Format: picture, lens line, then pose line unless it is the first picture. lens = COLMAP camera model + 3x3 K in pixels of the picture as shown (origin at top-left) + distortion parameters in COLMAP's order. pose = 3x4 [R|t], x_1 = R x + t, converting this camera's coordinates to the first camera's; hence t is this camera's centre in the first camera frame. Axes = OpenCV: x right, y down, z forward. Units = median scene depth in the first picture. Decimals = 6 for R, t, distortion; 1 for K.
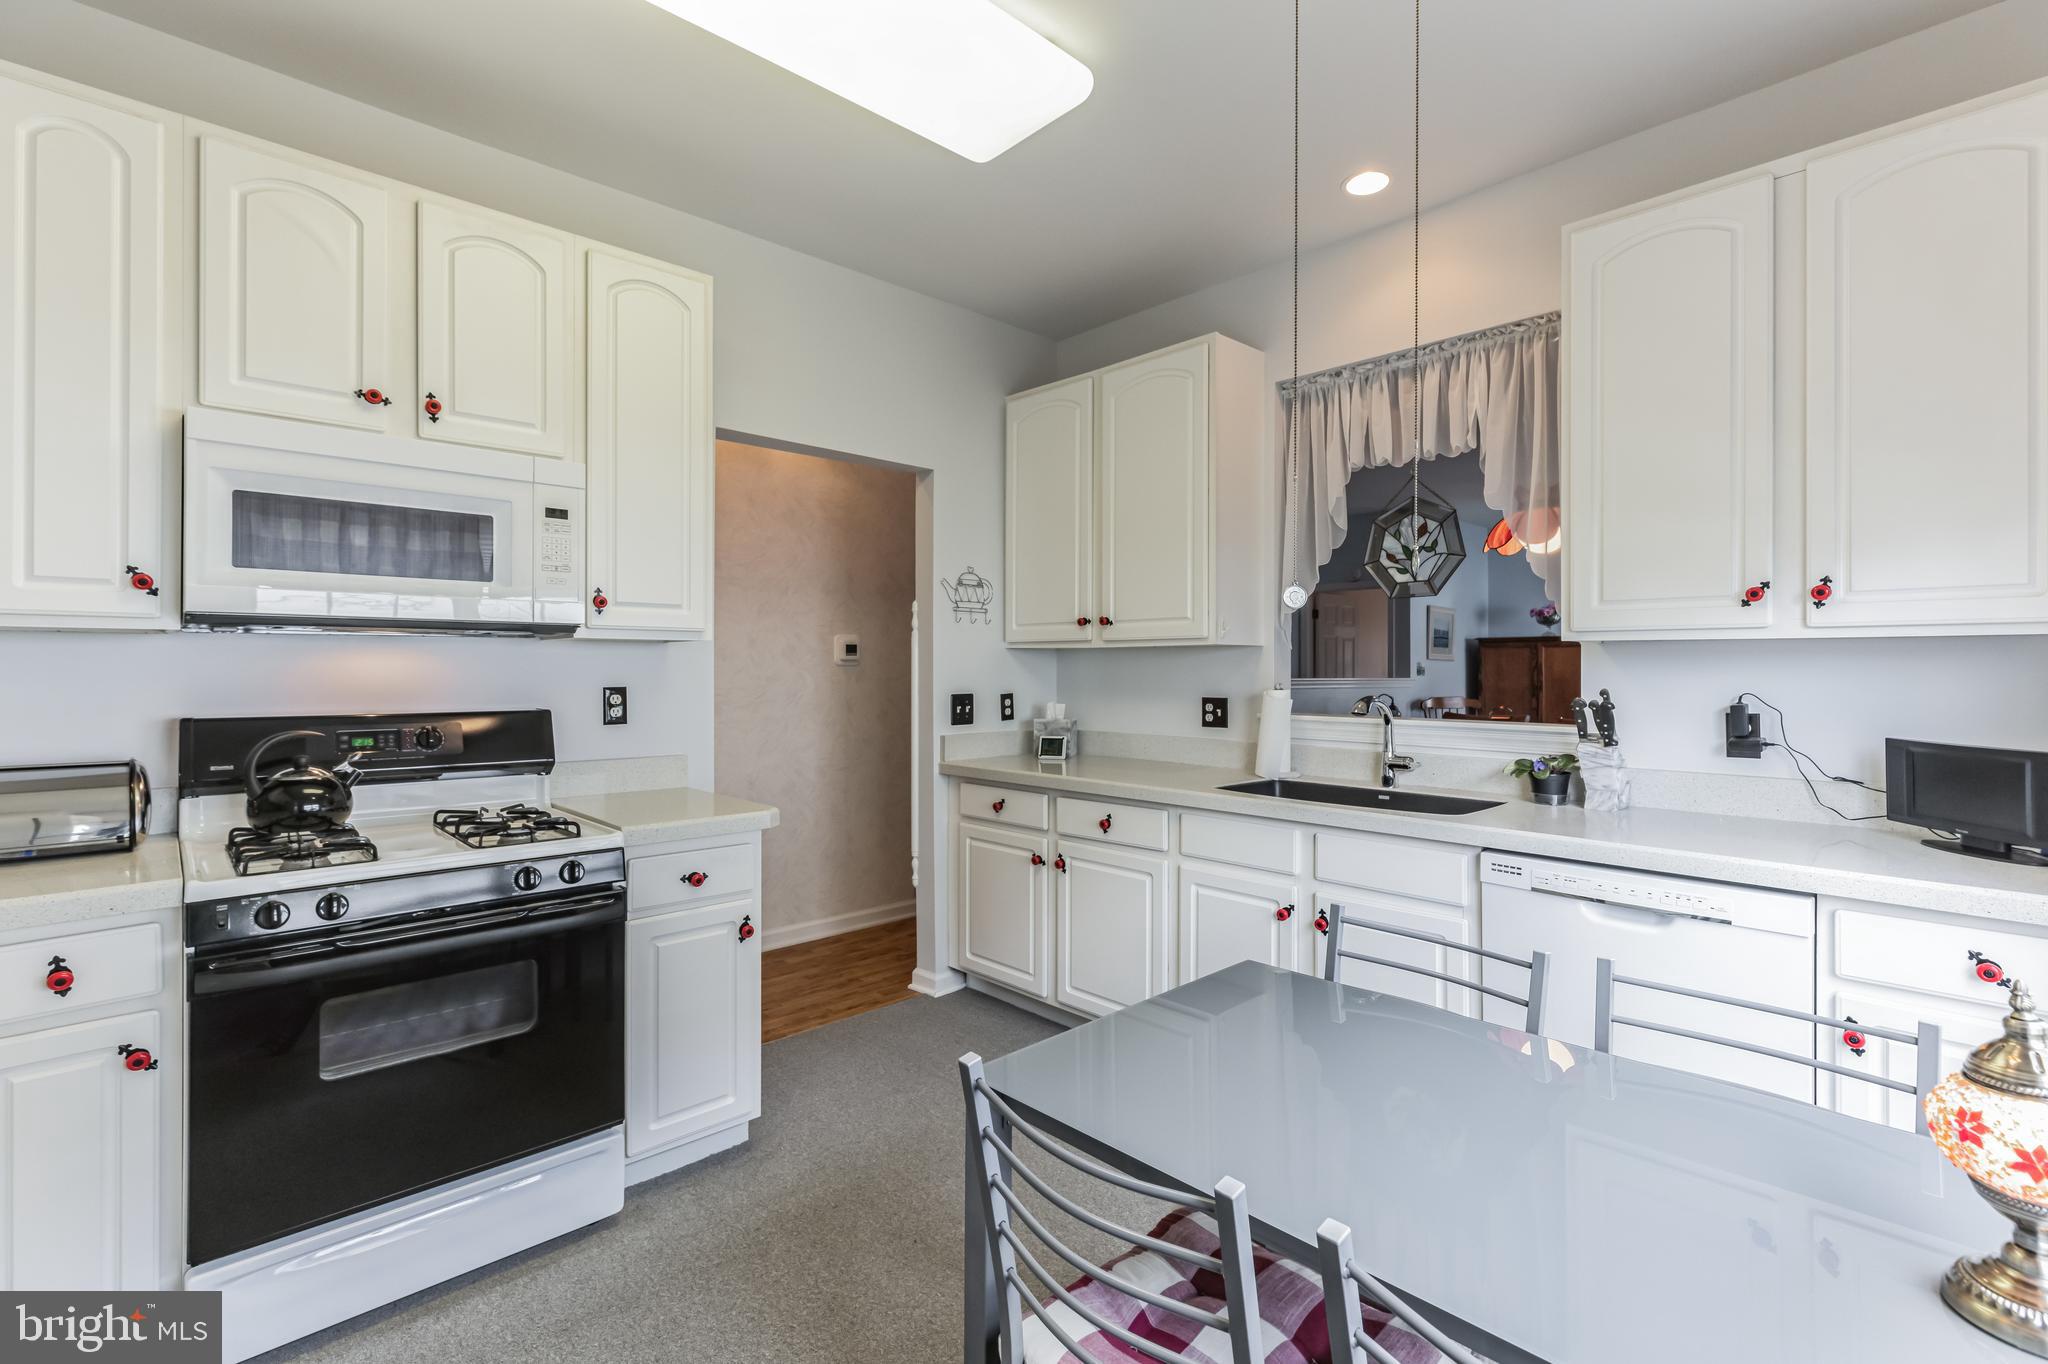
lens RADIAL K [[906.2, 0, 1025.4], [0, 906.2, 670.9], [0, 0, 1]] dist [0.002131, 0.000372]
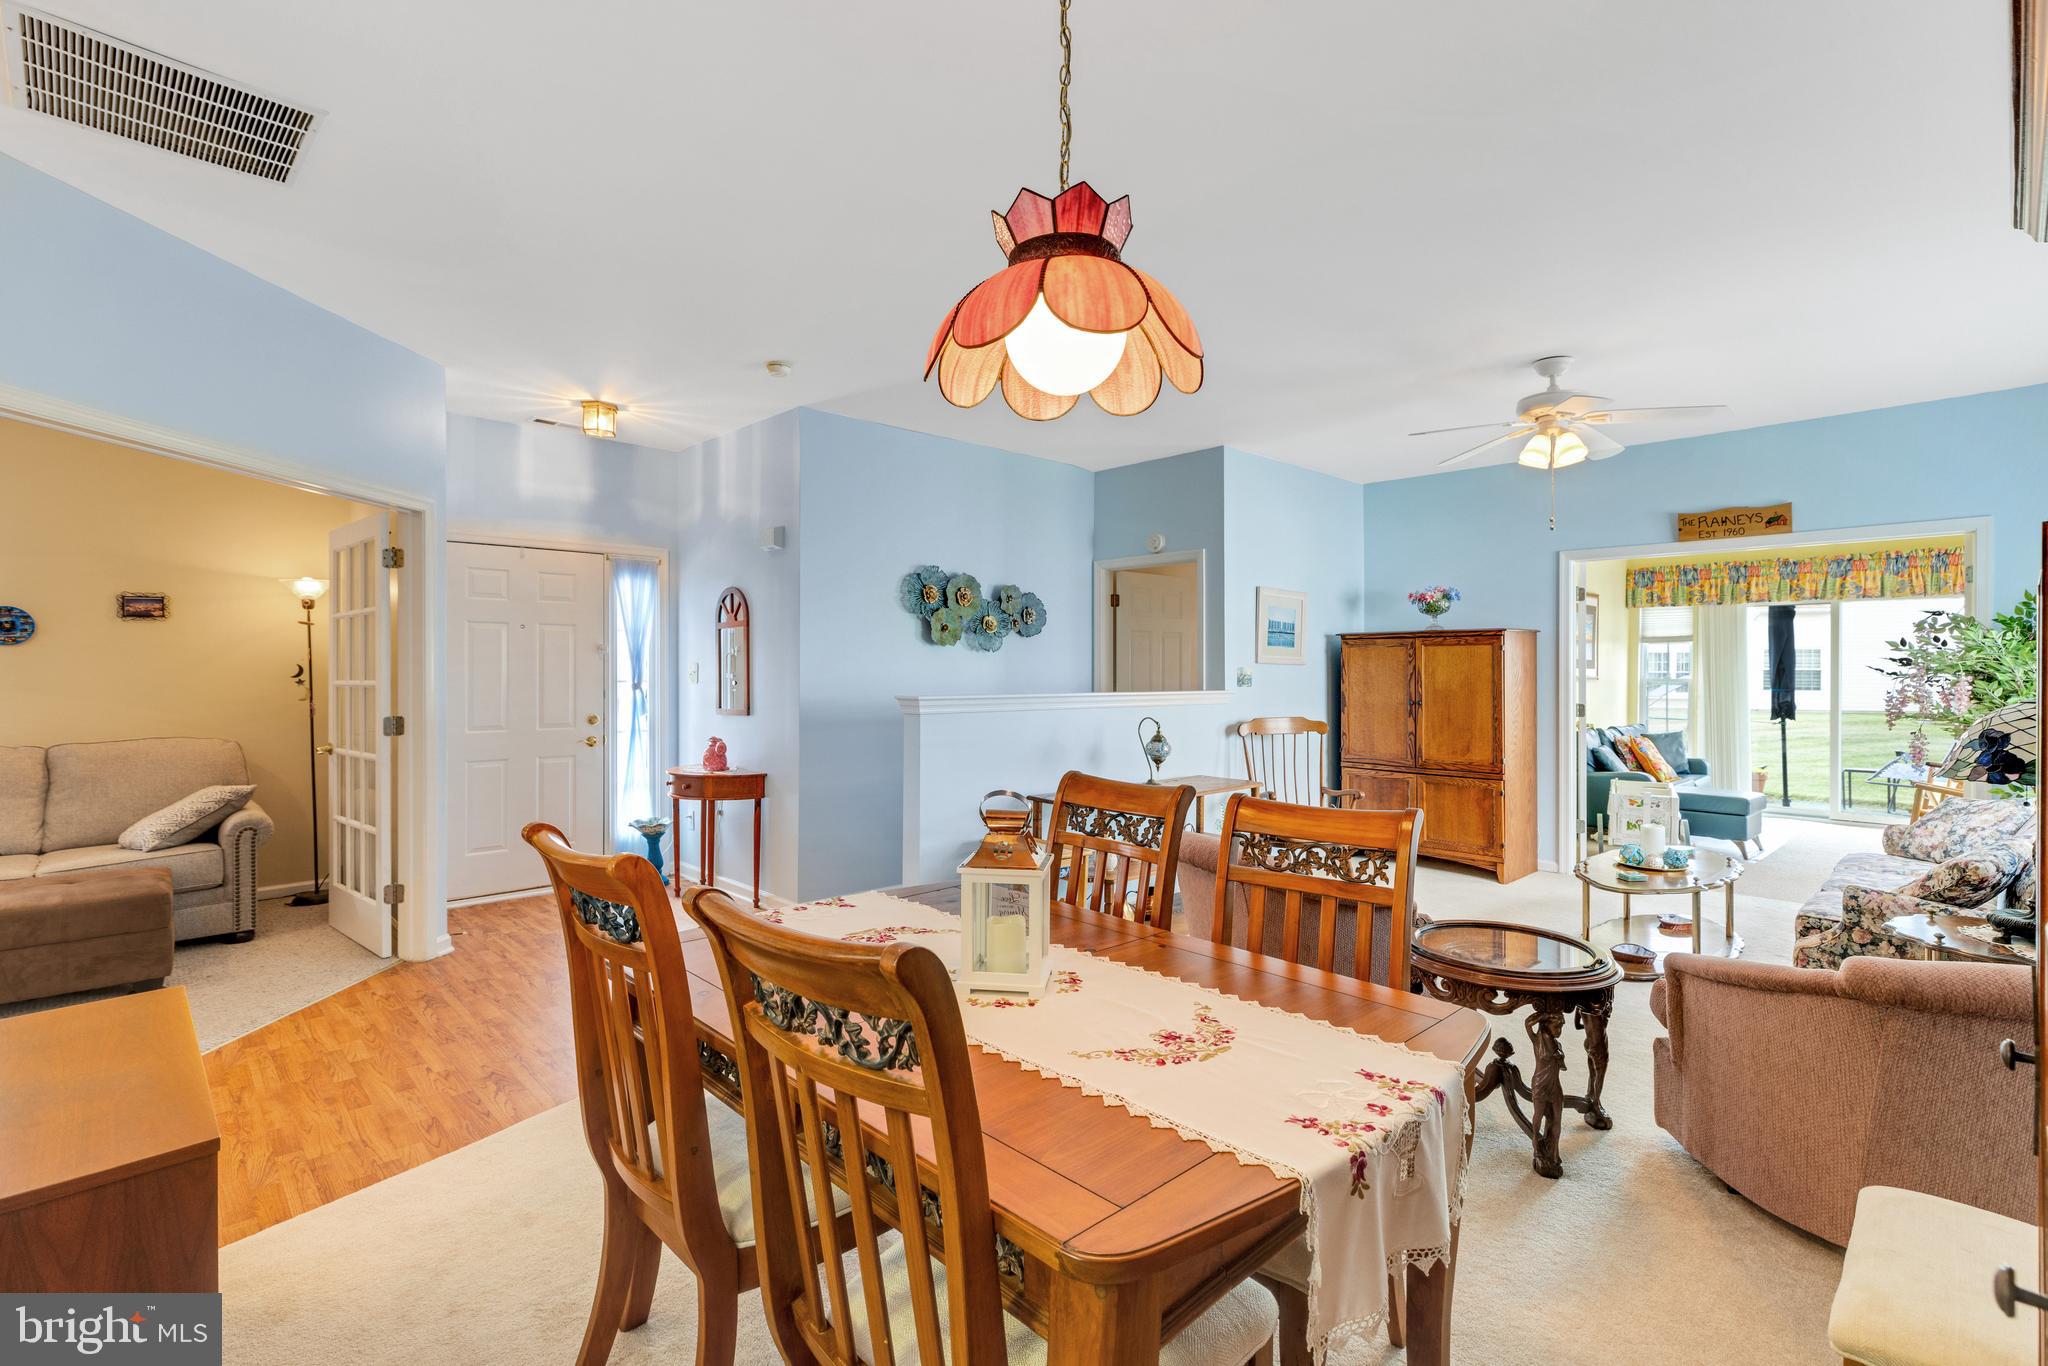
lens RADIAL K [[928.4, 0, 1034.6], [0, 928.4, 669.3], [0, 0, 1]] dist [0.000417, -0.000110]
pose [[0.999978, -0.002261, 0.006206, 0.261152], [0.002274, 0.999995, -0.002022, -0.007091], [-0.006202, 0.002036, 0.999979, 0.276541]]
